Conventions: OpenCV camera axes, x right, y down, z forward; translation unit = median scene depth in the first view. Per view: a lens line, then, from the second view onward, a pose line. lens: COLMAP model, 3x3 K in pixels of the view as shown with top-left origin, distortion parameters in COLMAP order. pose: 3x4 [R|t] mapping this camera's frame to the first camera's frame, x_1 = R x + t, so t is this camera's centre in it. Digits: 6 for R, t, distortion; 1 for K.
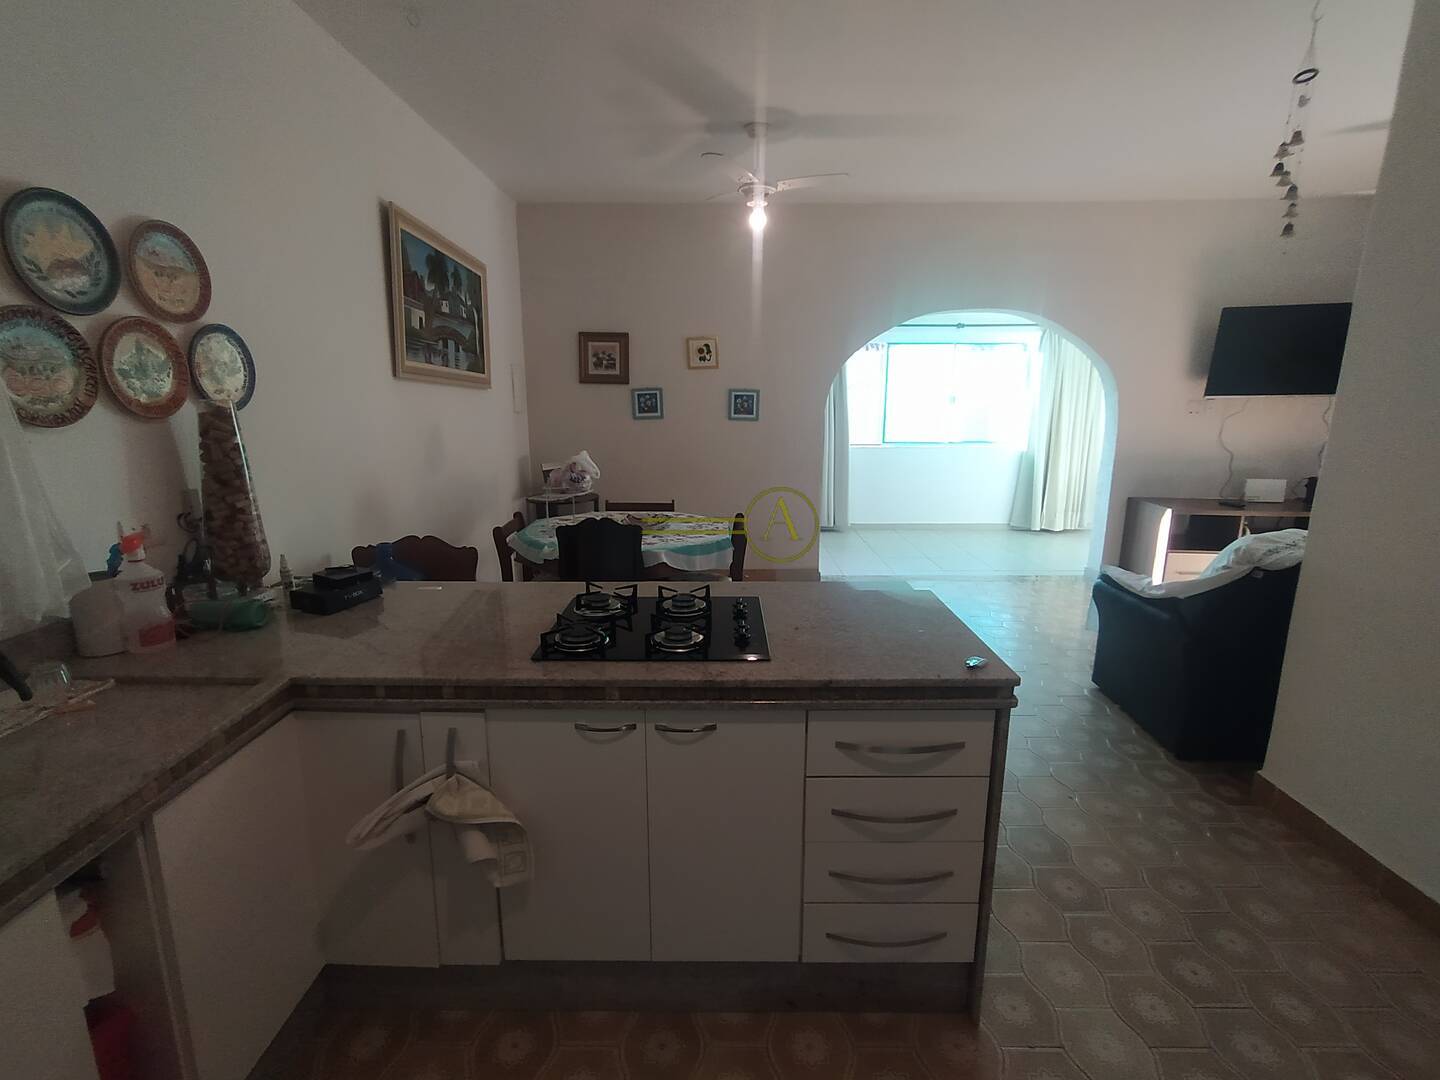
lens RADIAL K [[656.5, 0, 715.5], [0, 656.5, 531.7], [0, 0, 1]] dist [-0.007027, 0.004690]
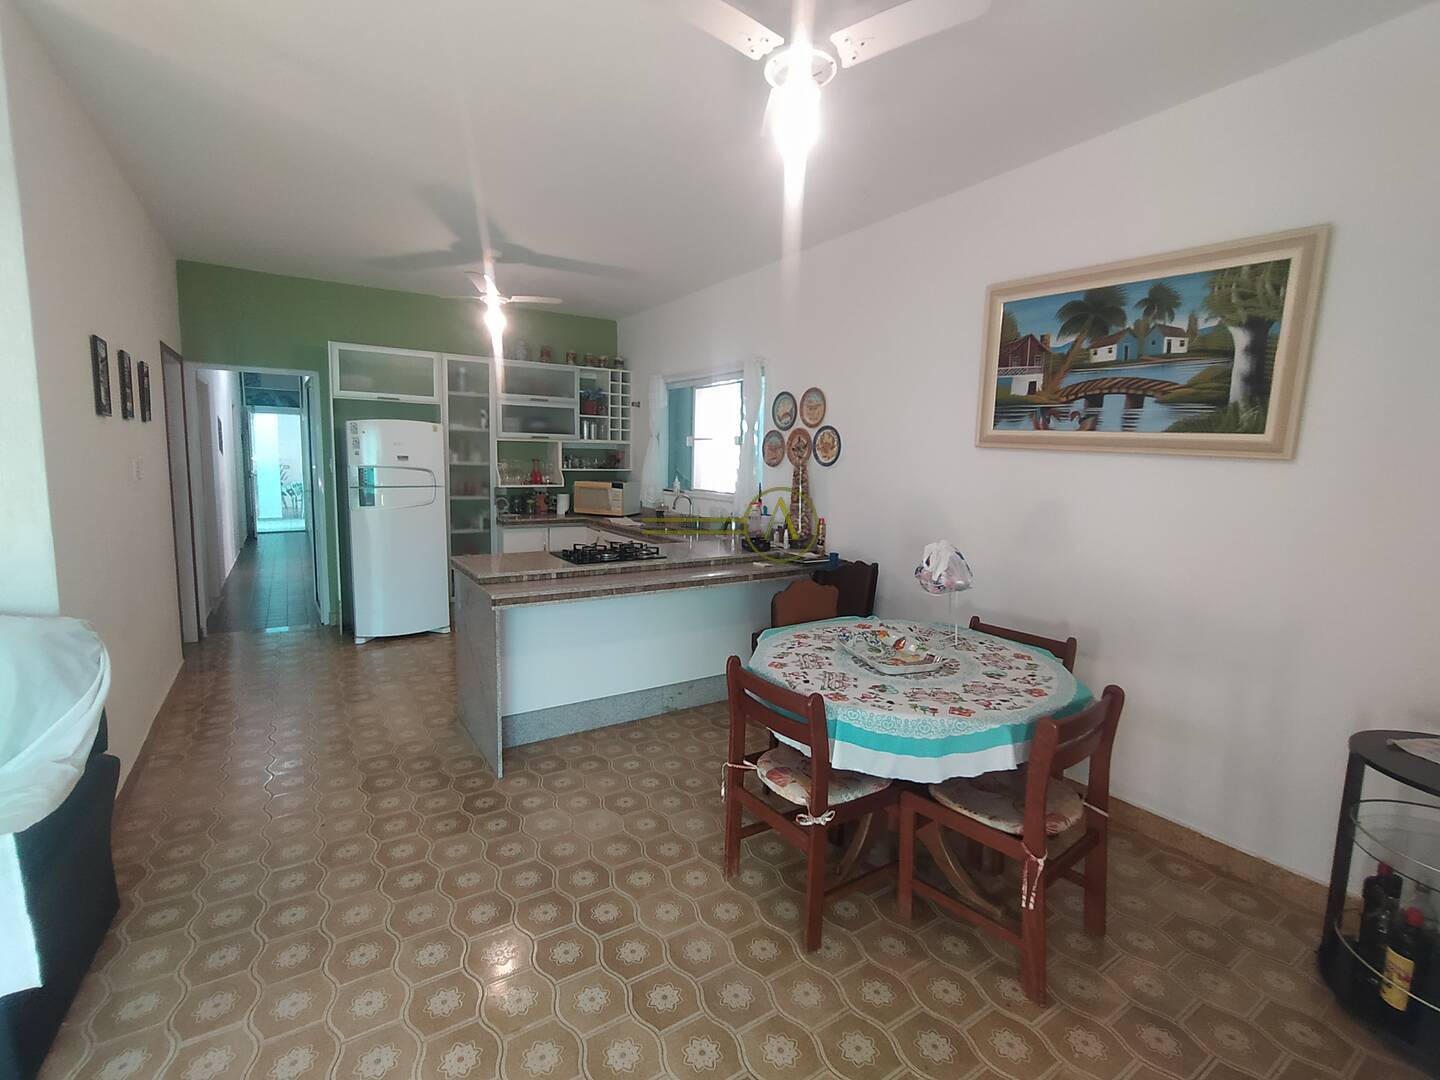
lens RADIAL K [[656.5, 0, 712.5], [0, 656.5, 532.8], [0, 0, 1]] dist [-0.007027, 0.004690]
pose [[-0.836392, 0.045873, -0.546209, 0.836272], [-0.133901, 0.949202, 0.284757, -0.616637], [0.531526, 0.311307, -0.787762, 2.940621]]
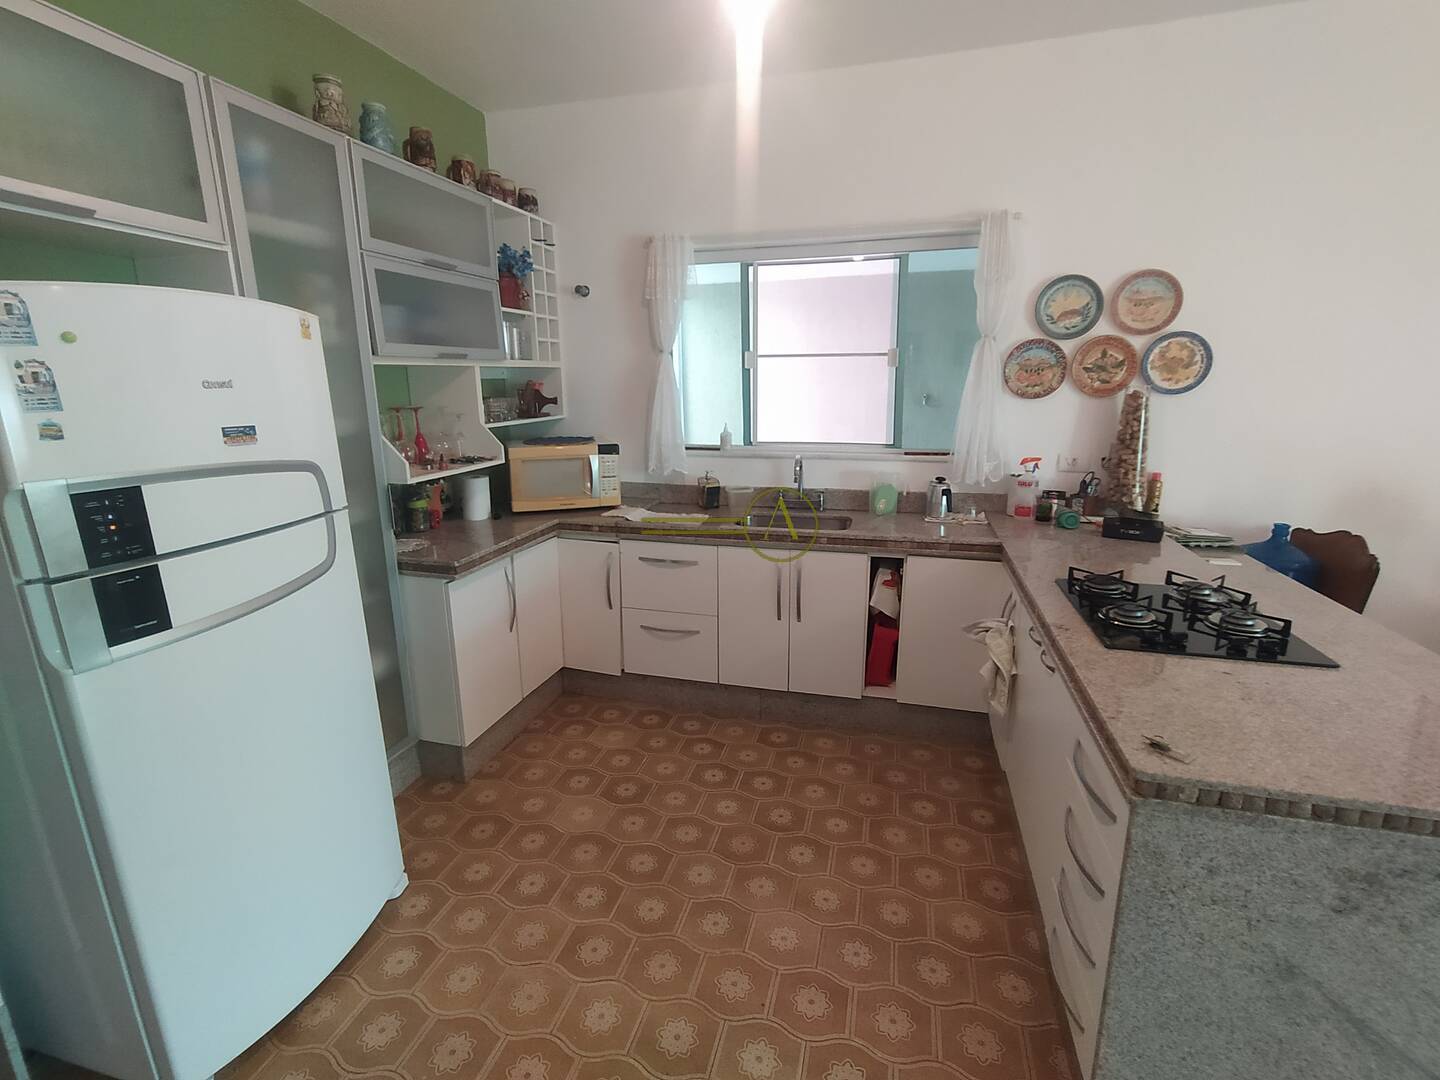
lens RADIAL K [[656.5, 0, 717.1], [0, 656.5, 535.3], [0, 0, 1]] dist [-0.007027, 0.004690]
pose [[-0.254998, 0.230441, -0.939081, 1.029647], [-0.188555, 0.940692, 0.282037, -0.128943], [0.948379, 0.248987, -0.196424, 0.499681]]
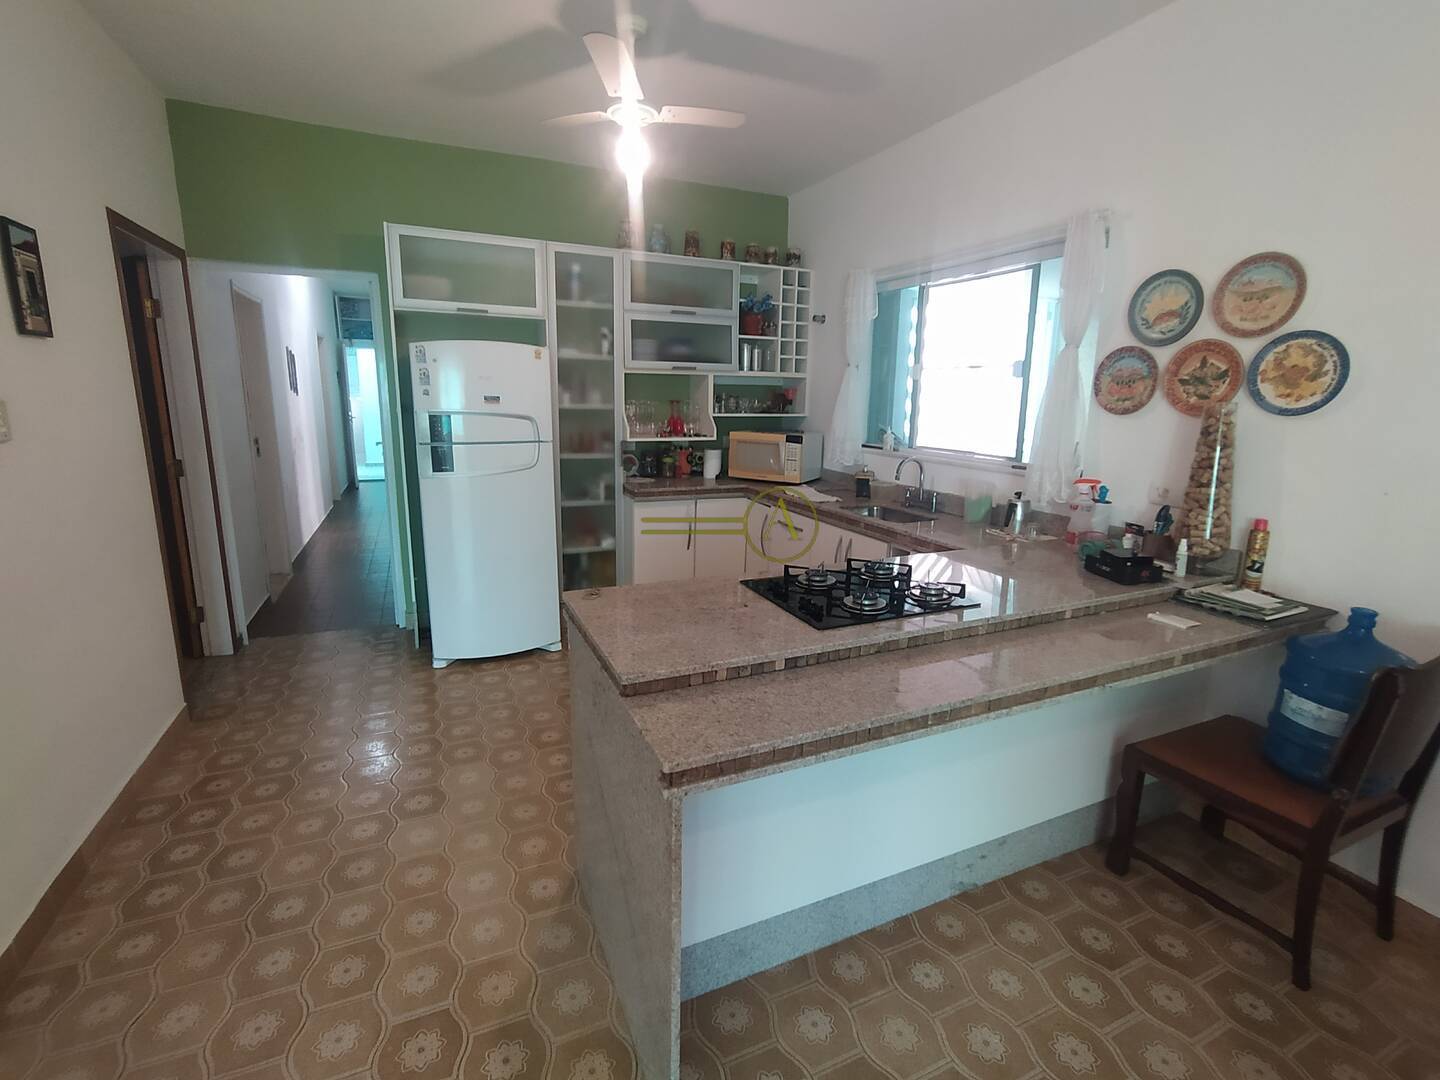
lens RADIAL K [[656.5, 0, 716.8], [0, 656.5, 528.1], [0, 0, 1]] dist [-0.007027, 0.004690]
pose [[-0.908339, 0.069546, -0.412412, 0.598296], [-0.102918, 0.918587, 0.381583, -0.373178], [0.405374, 0.389051, -0.827231, 1.811632]]
